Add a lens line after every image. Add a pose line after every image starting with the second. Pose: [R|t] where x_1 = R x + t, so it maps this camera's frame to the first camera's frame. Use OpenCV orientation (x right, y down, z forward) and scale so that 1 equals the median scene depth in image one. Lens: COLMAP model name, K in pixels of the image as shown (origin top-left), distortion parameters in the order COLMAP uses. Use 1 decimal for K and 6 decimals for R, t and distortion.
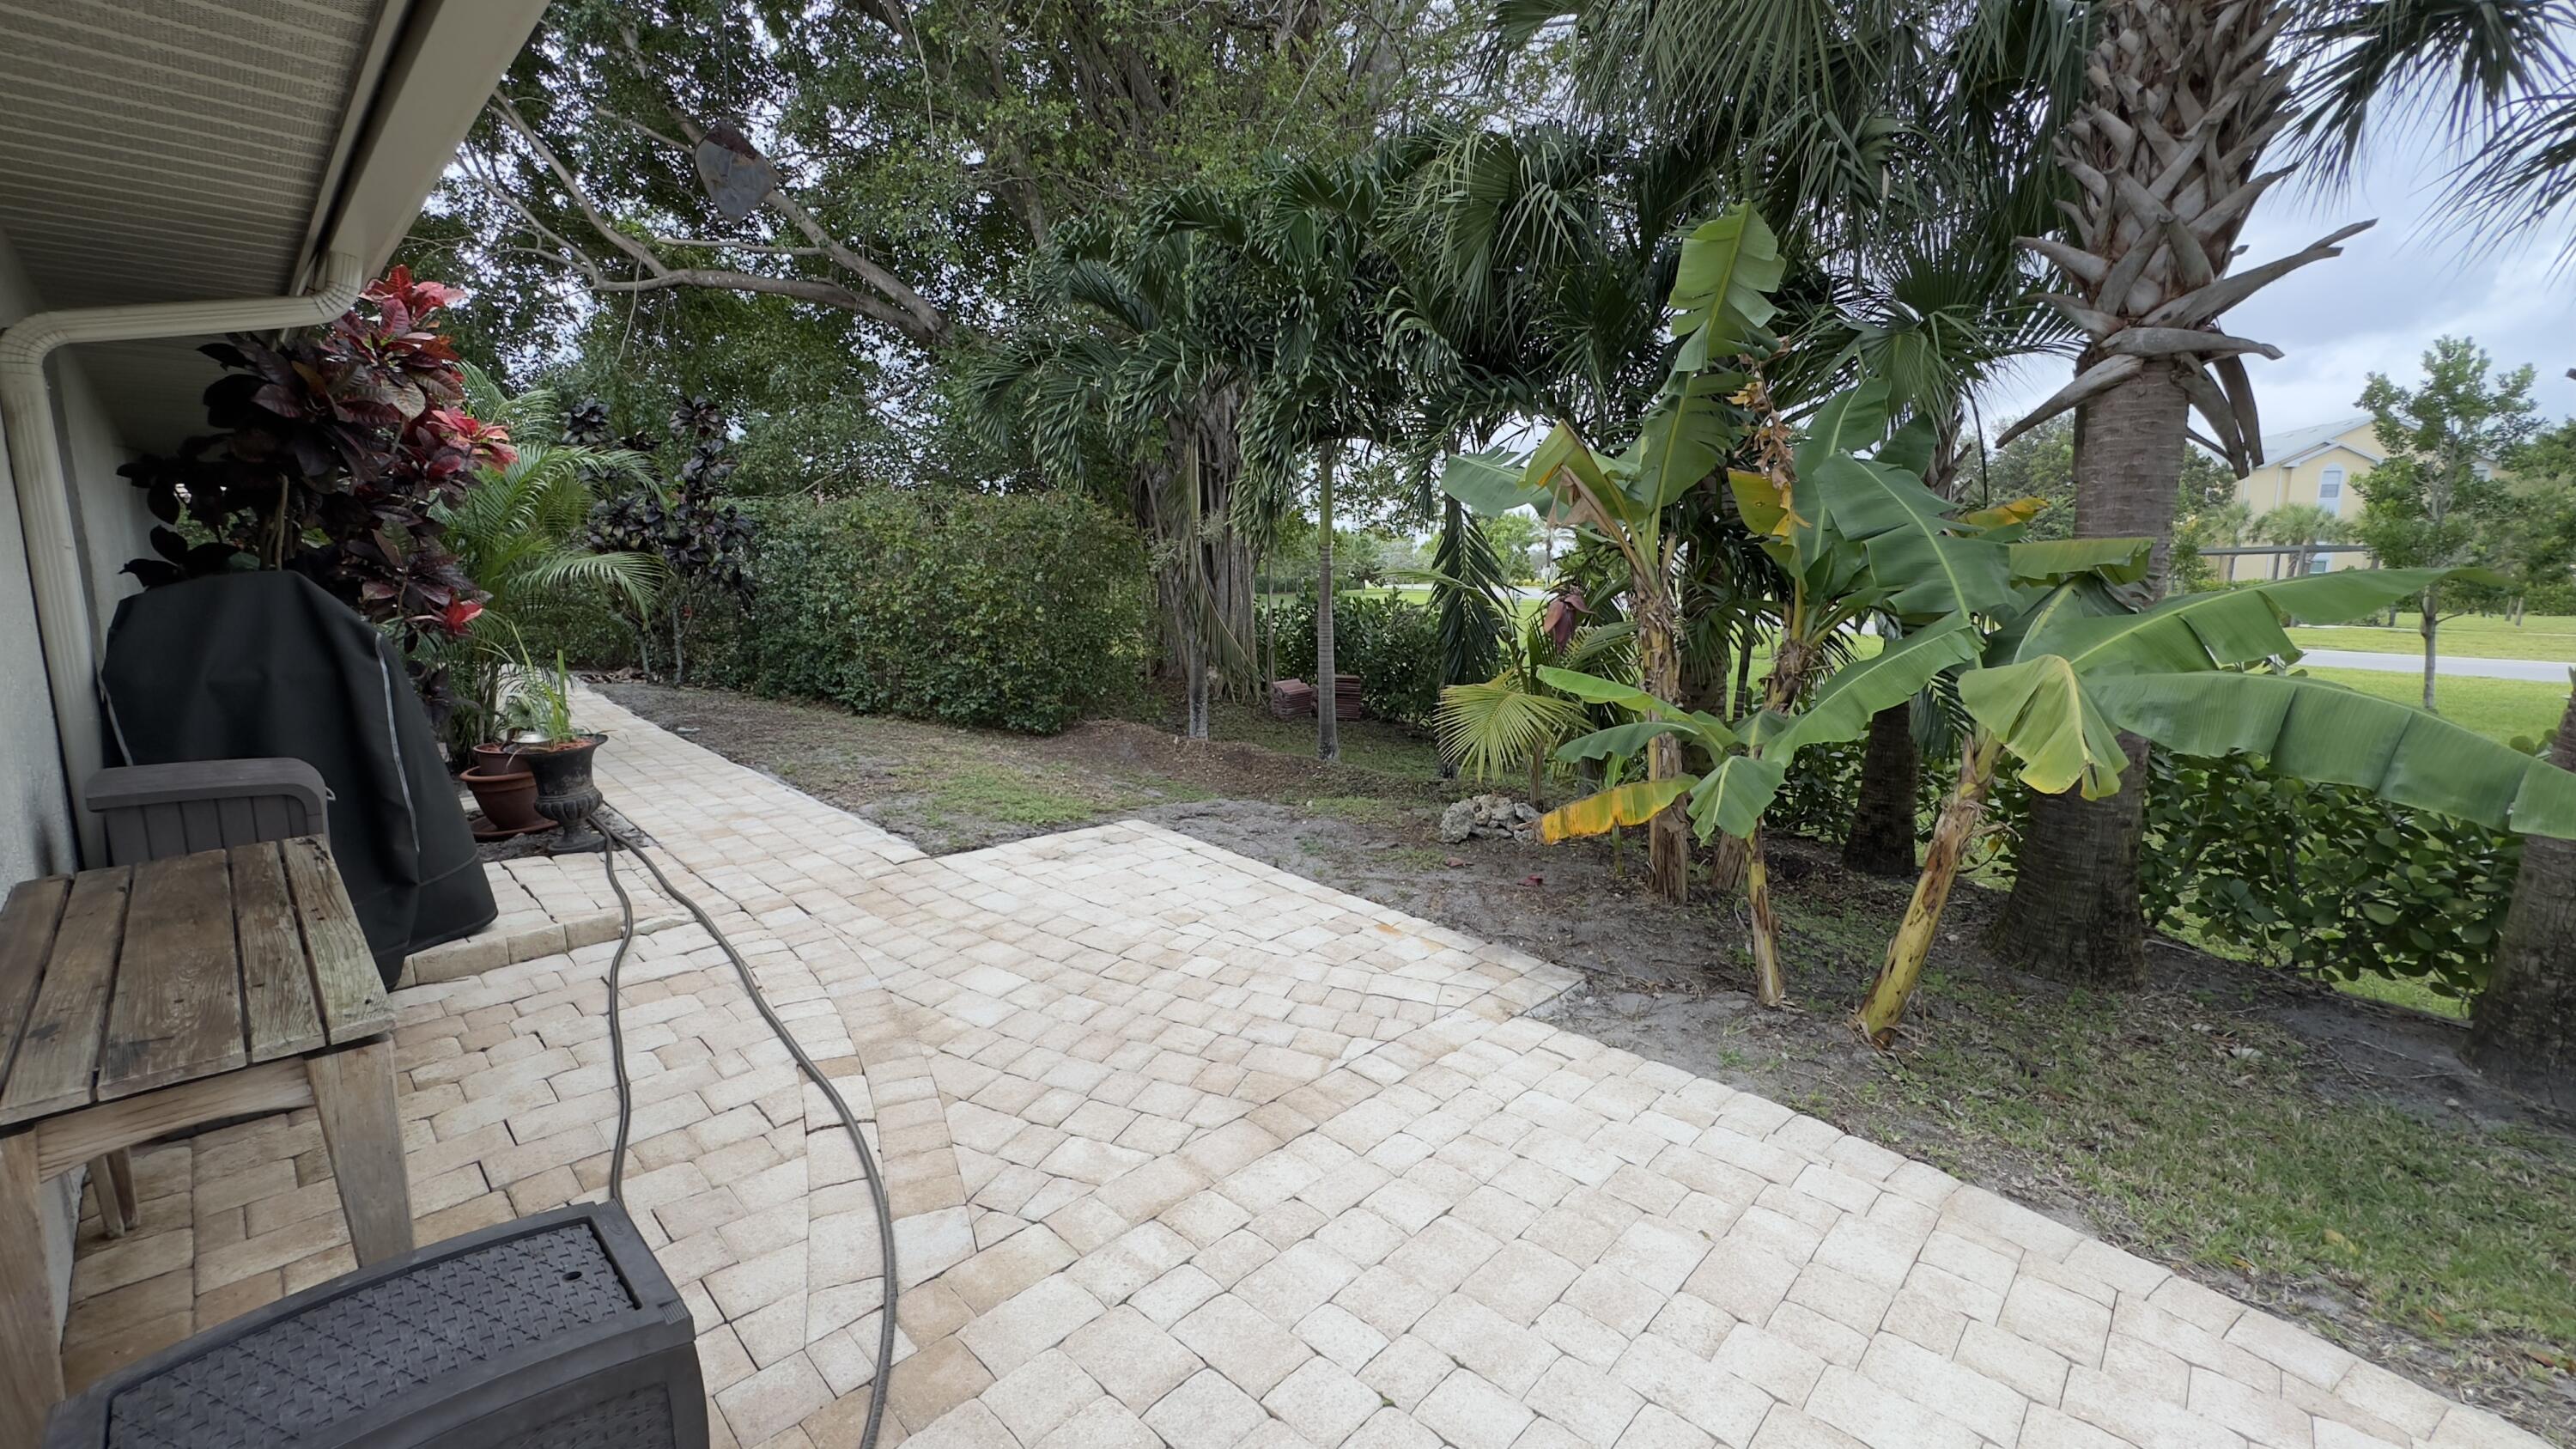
lens RADIAL K [[1030.1, 0, 1288.3], [0, 1030.1, 730.9], [0, 0, 1]] dist [-0.002622, 0.002318]
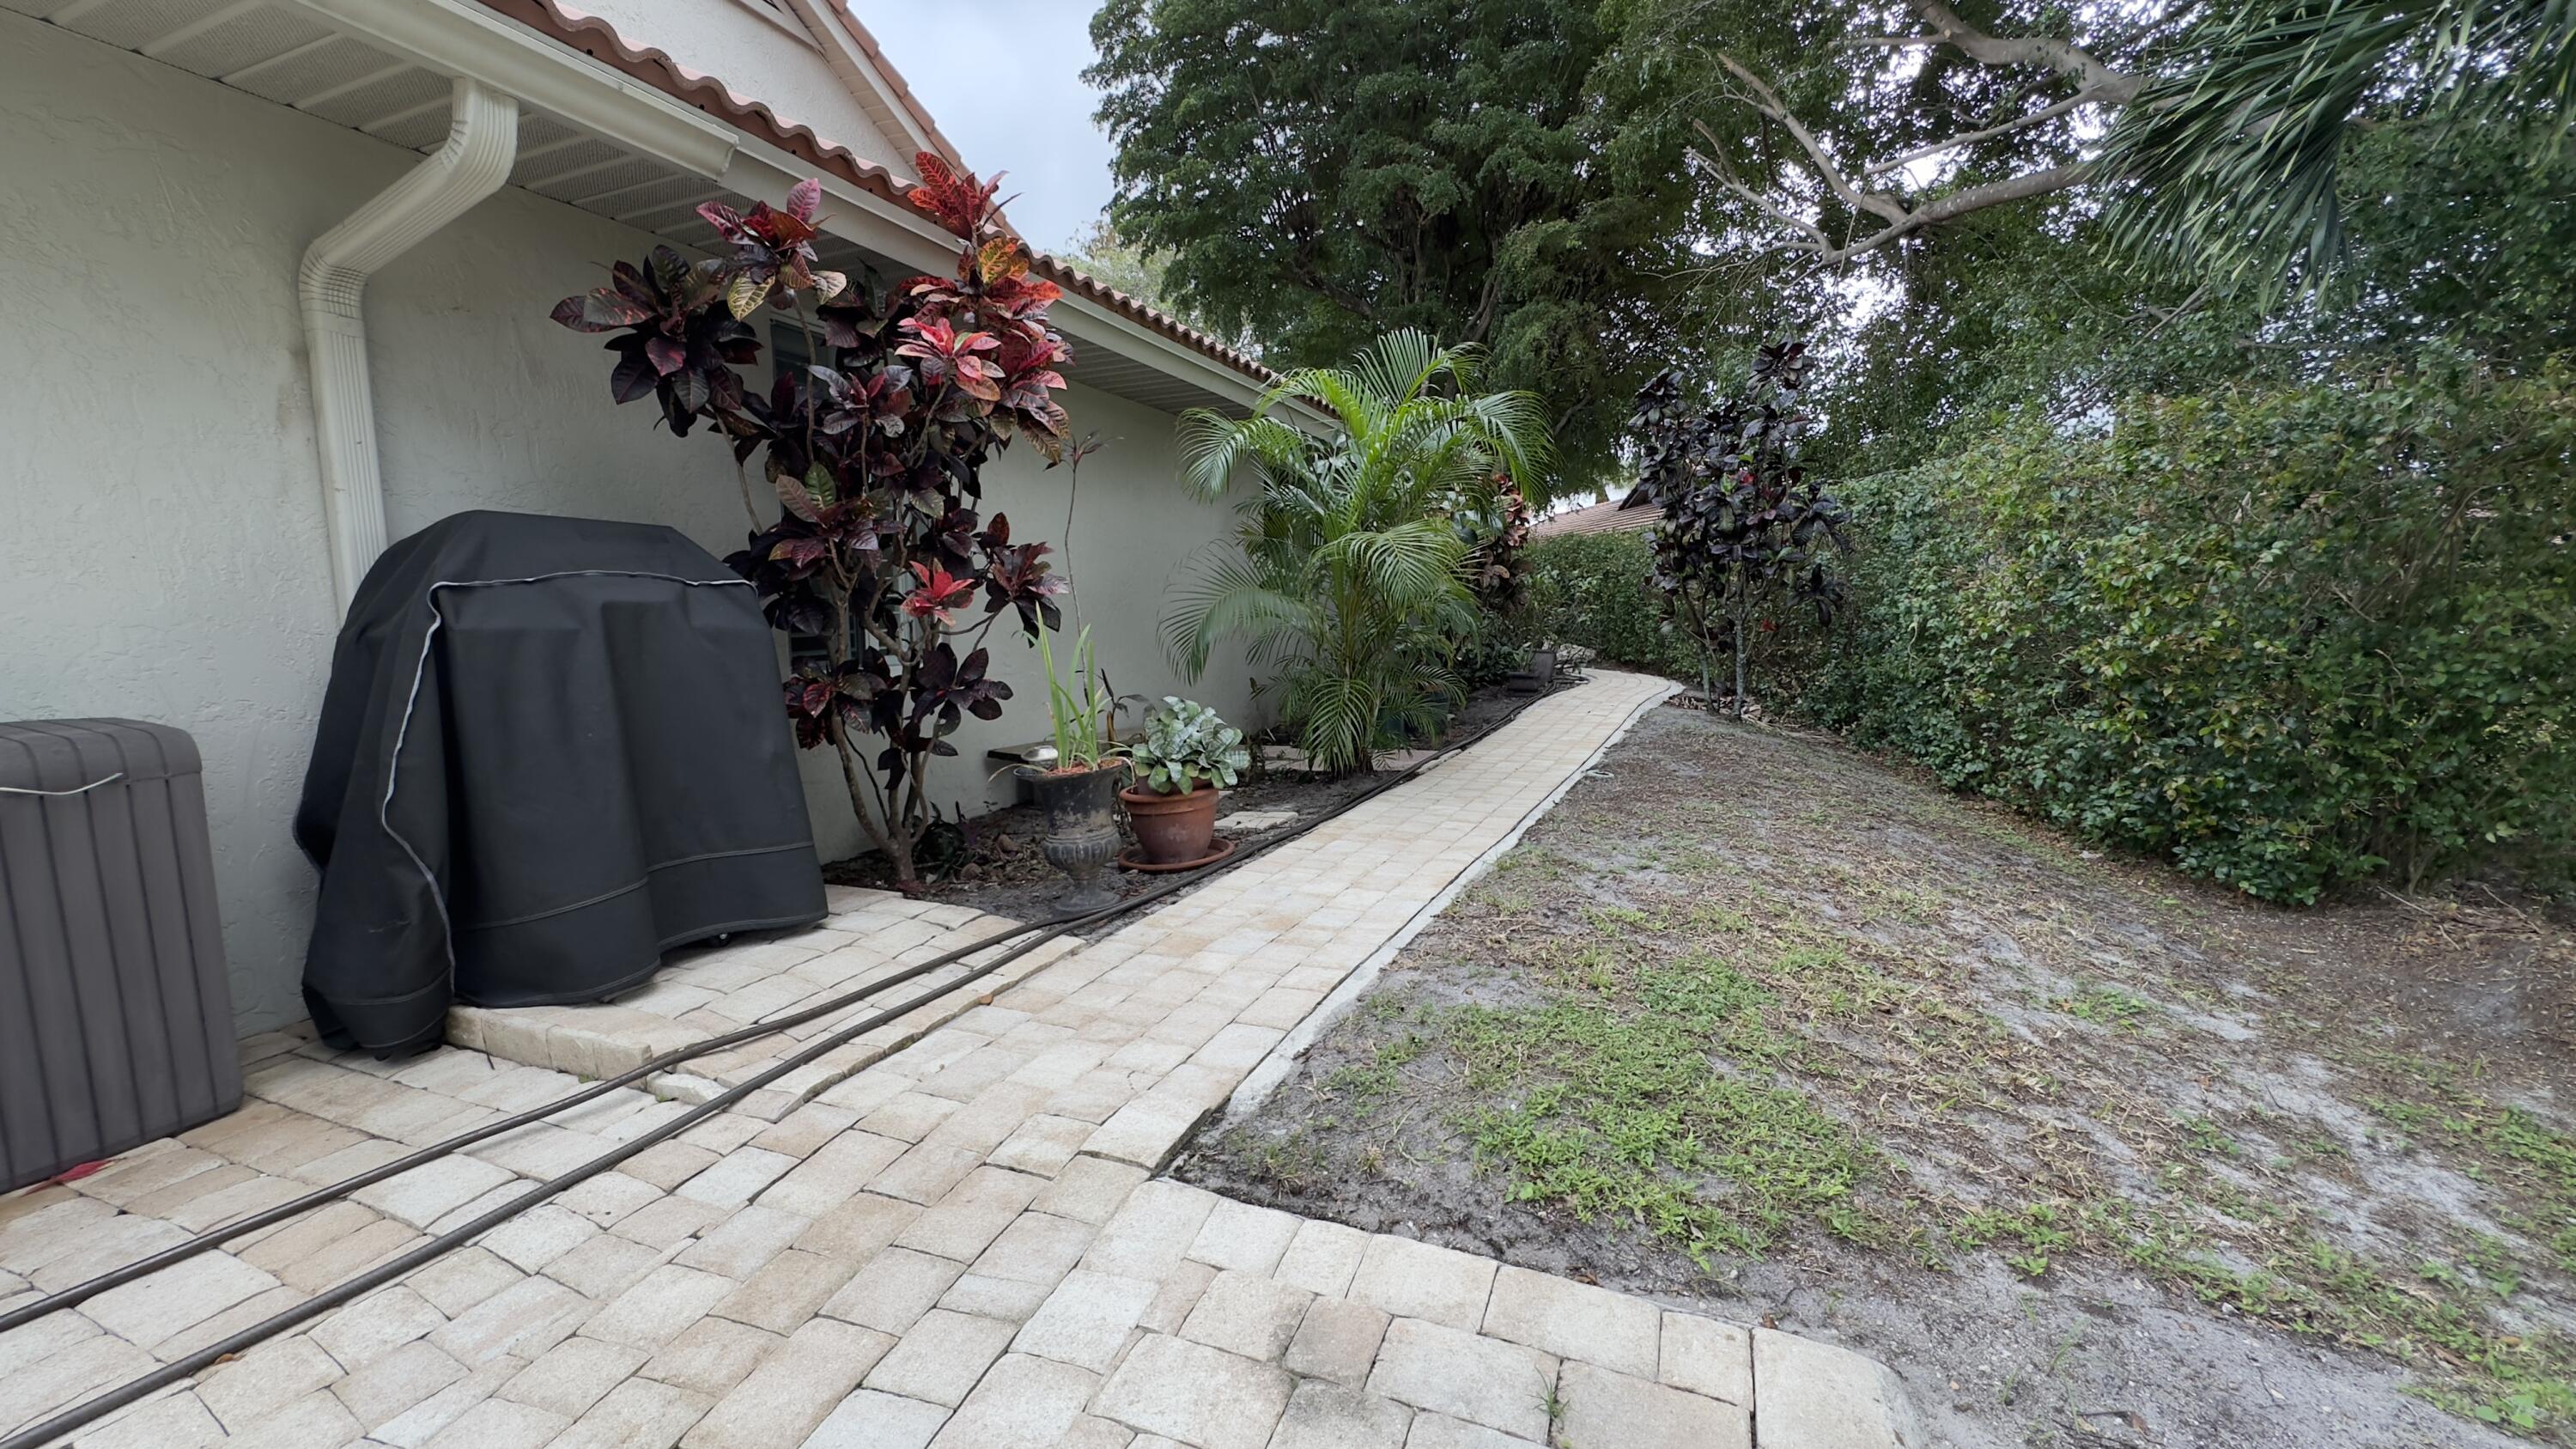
lens RADIAL K [[1030.1, 0, 1284.3], [0, 1030.1, 730.1], [0, 0, 1]] dist [-0.002622, 0.002318]
pose [[0.365037, 0.107886, -0.924721, 0.018443], [-0.133922, 0.989018, 0.062521, -0.042771], [0.921310, 0.101018, 0.375477, 0.427763]]
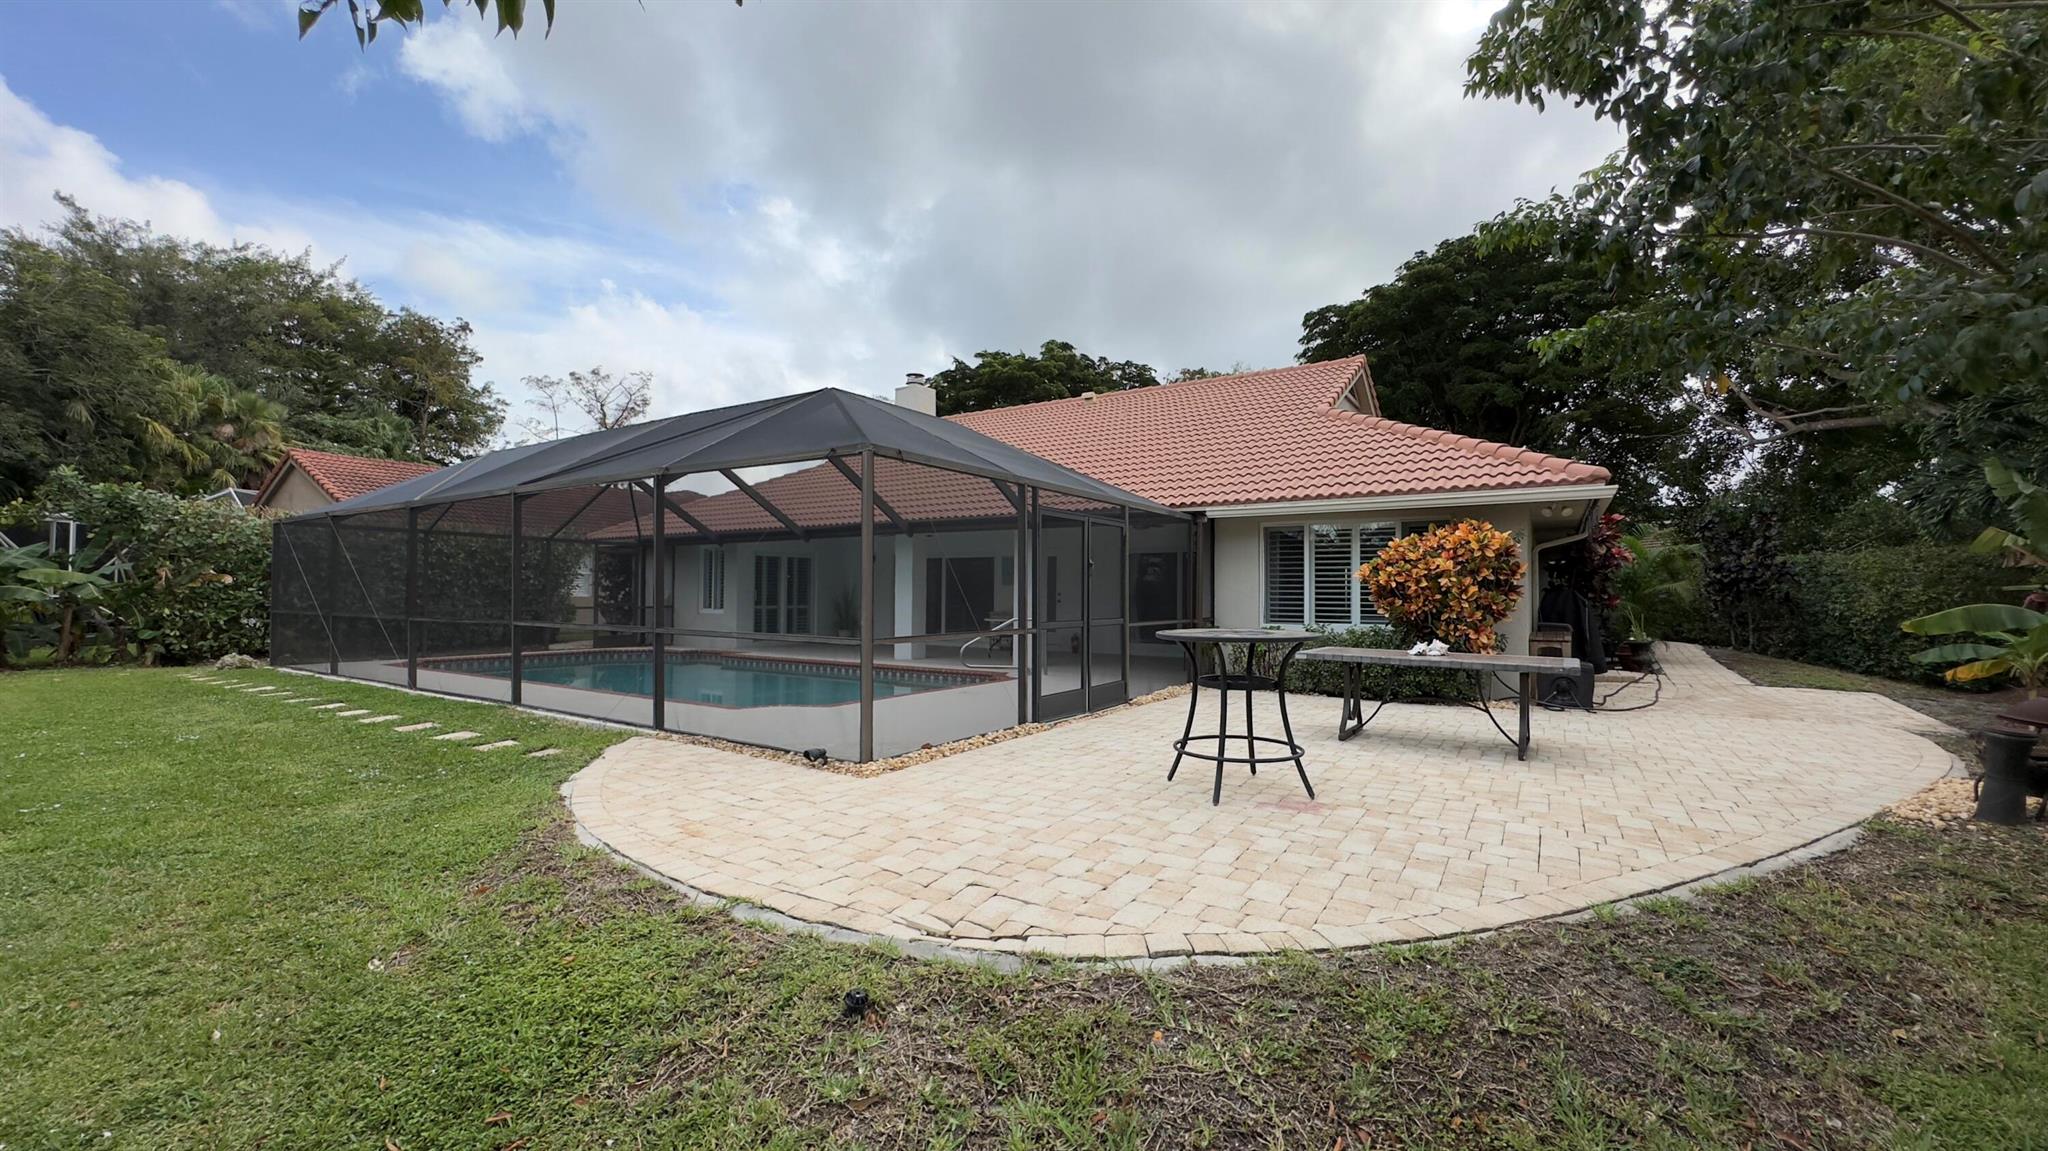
lens RADIAL K [[818.8, 0, 1022.0], [0, 818.8, 583.3], [0, 0, 1]] dist [-0.002622, 0.002318]
pose [[0.186944, -0.022527, -0.982112, 0.771217], [-0.154989, 0.986540, -0.052130, 0.139214], [0.970067, 0.161962, 0.180937, -0.734020]]
